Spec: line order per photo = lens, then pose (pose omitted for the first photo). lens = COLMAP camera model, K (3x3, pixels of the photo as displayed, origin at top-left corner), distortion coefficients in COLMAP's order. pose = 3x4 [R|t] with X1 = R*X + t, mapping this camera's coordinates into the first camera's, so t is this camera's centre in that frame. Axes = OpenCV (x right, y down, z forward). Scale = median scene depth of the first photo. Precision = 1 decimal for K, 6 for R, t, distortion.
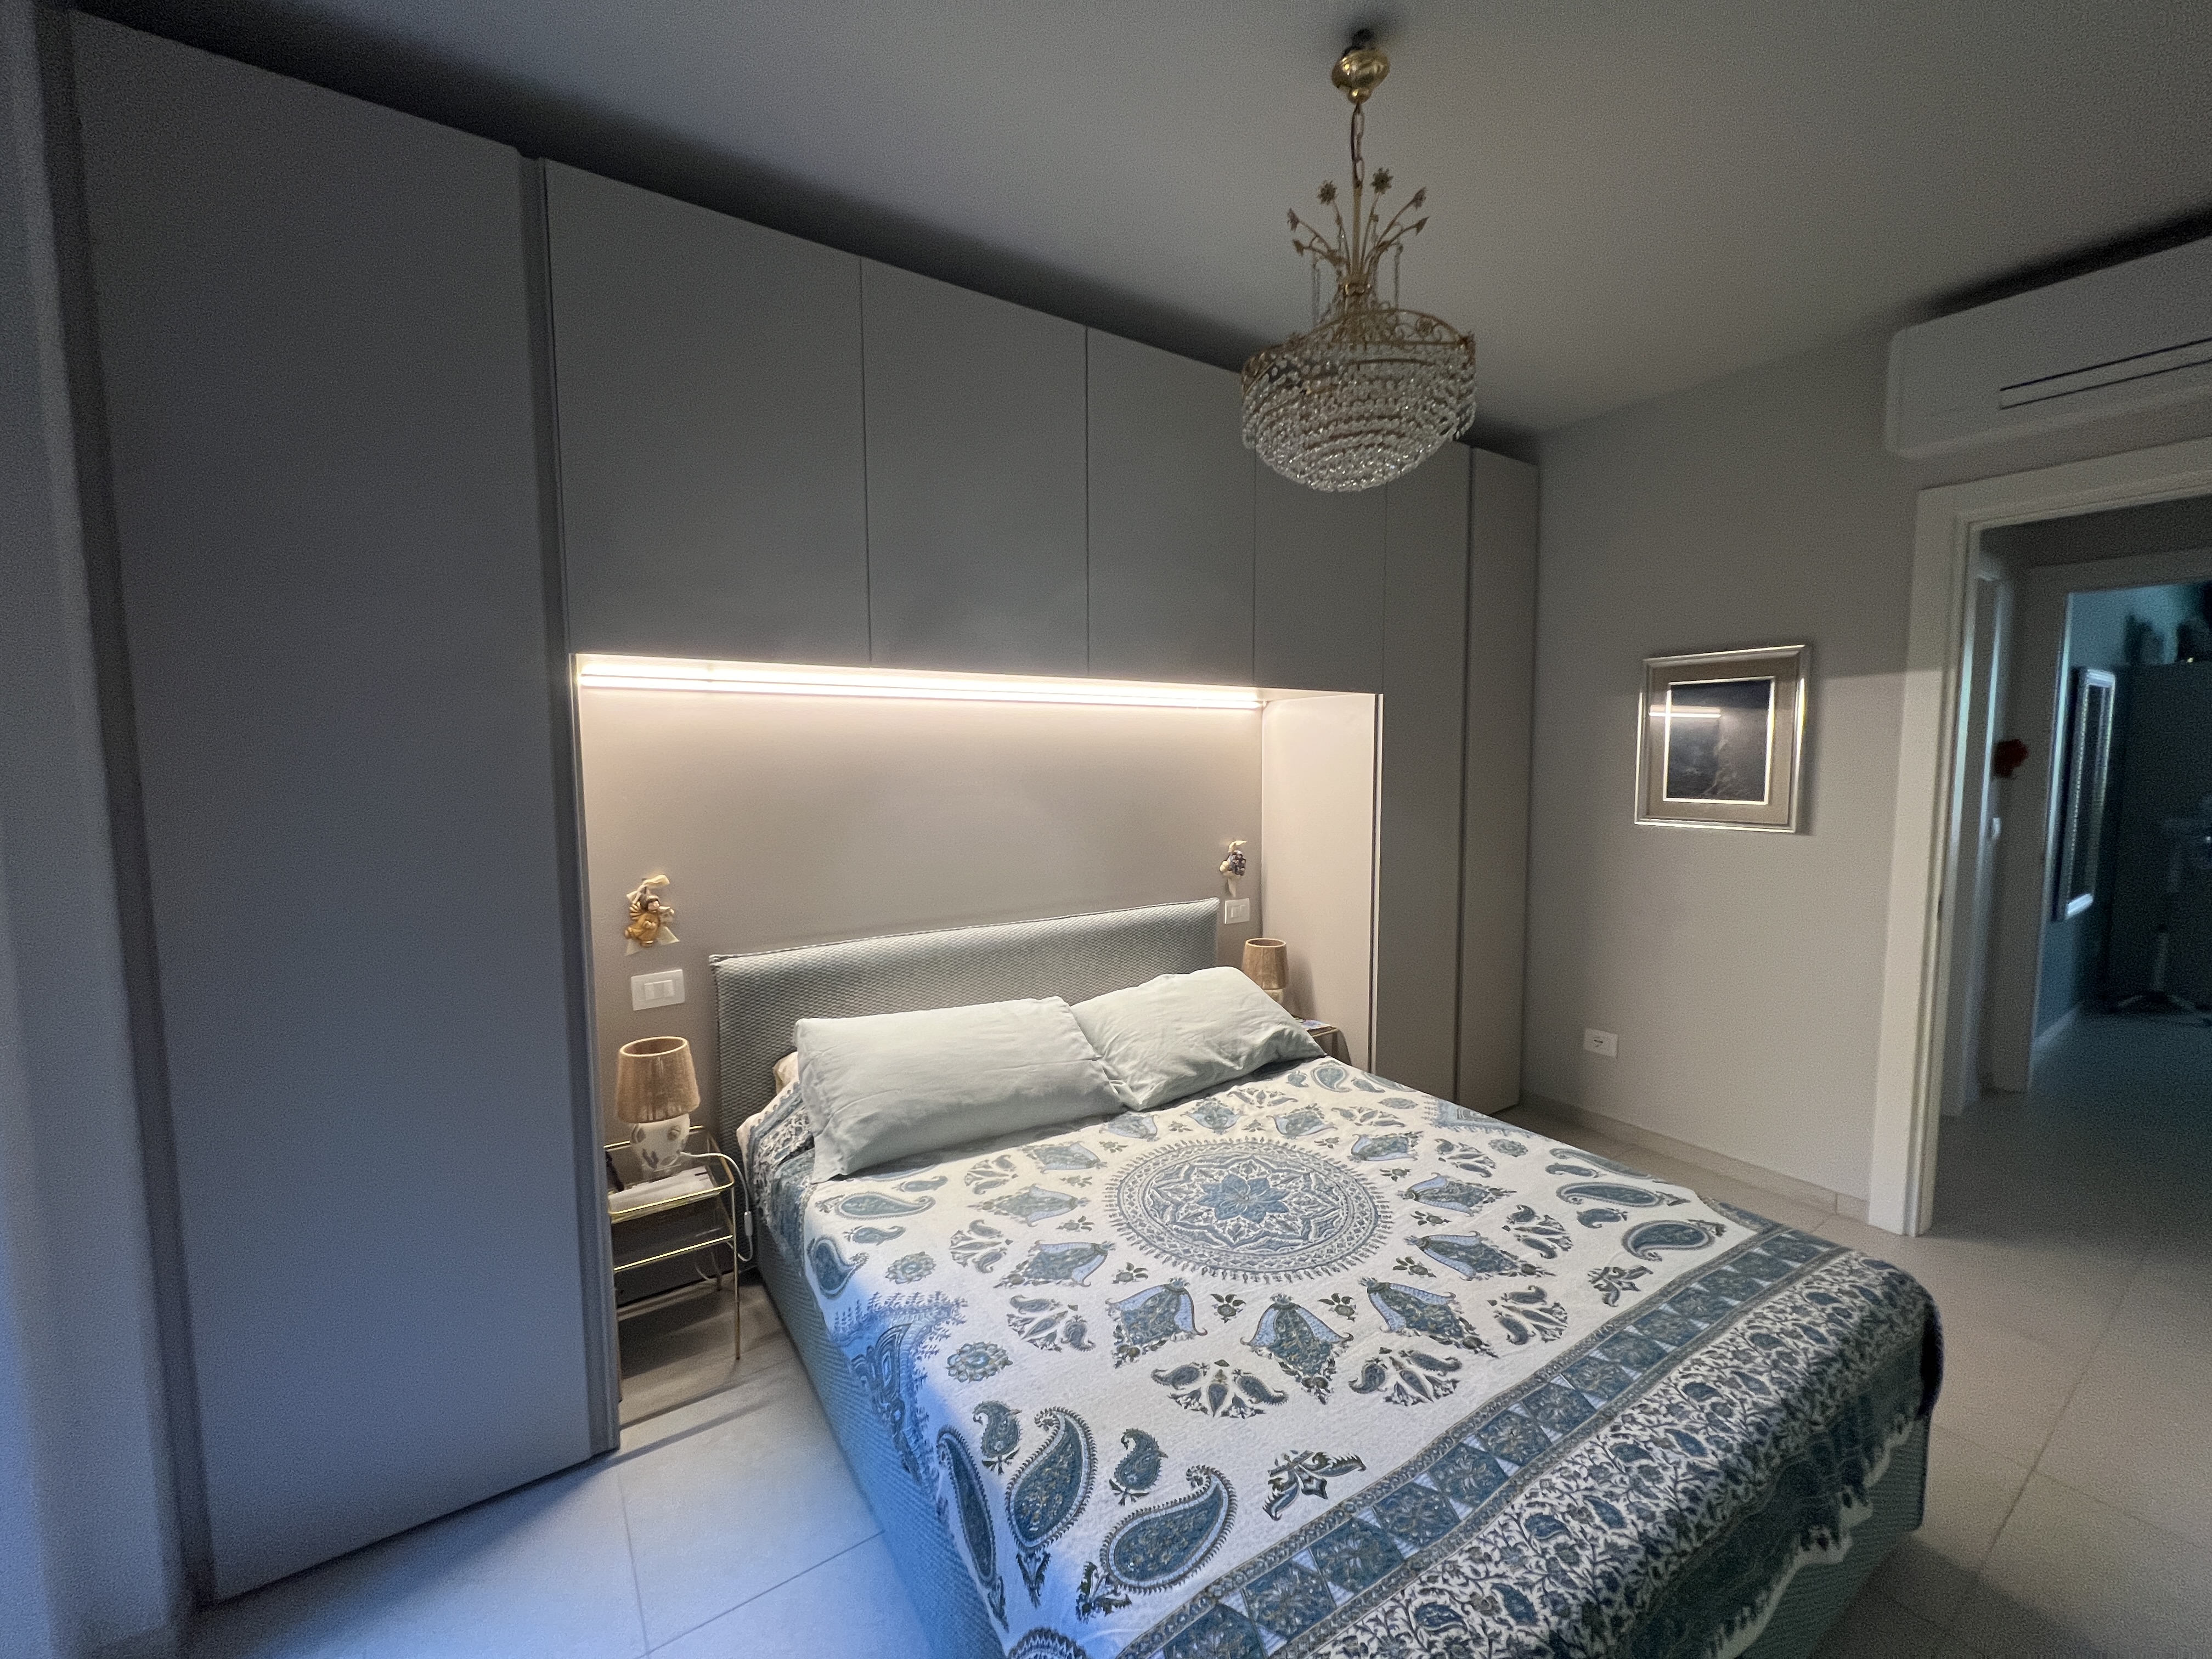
lens RADIAL K [[890.5, 0, 1111.3], [0, 890.5, 836.1], [0, 0, 1]] dist [0.000496, 0.000151]
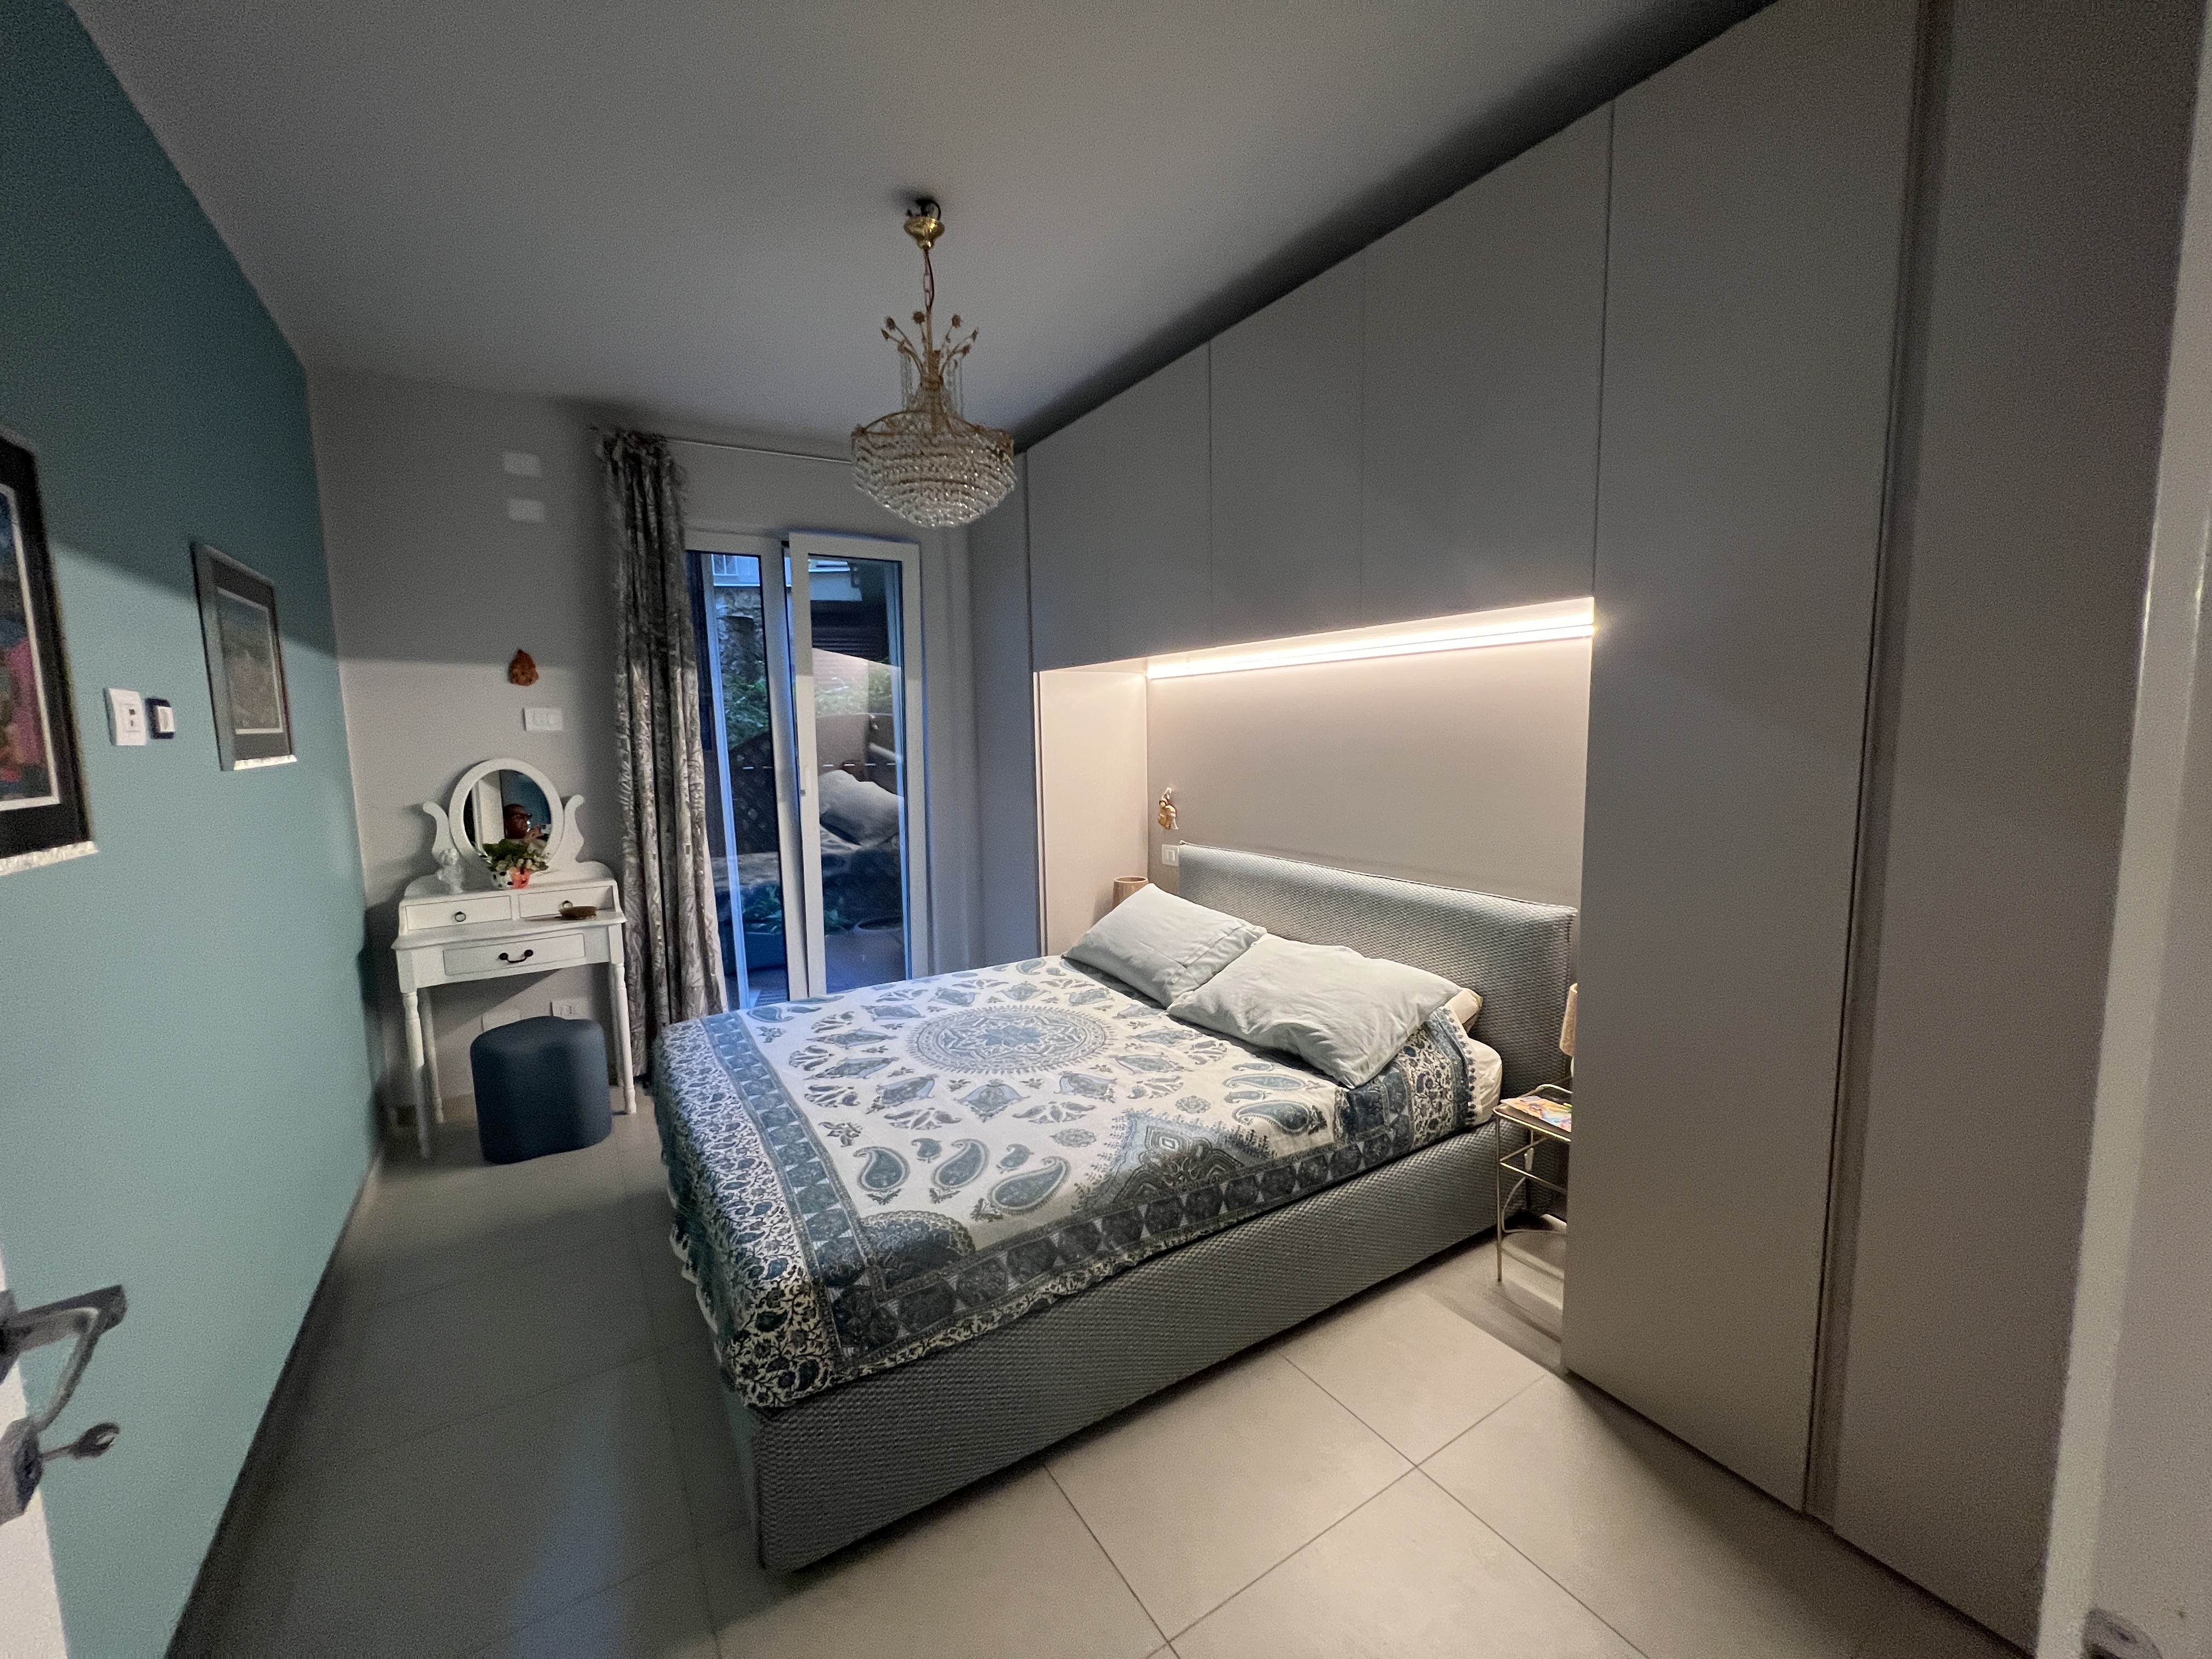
lens RADIAL K [[890.5, 0, 1111.2], [0, 890.5, 822.1], [0, 0, 1]] dist [0.000496, 0.000151]
pose [[-0.031451, 0.114039, -0.992978, 1.633029], [-0.065730, 0.991083, 0.115903, -0.112534], [0.997342, 0.068914, -0.023675, 1.266445]]
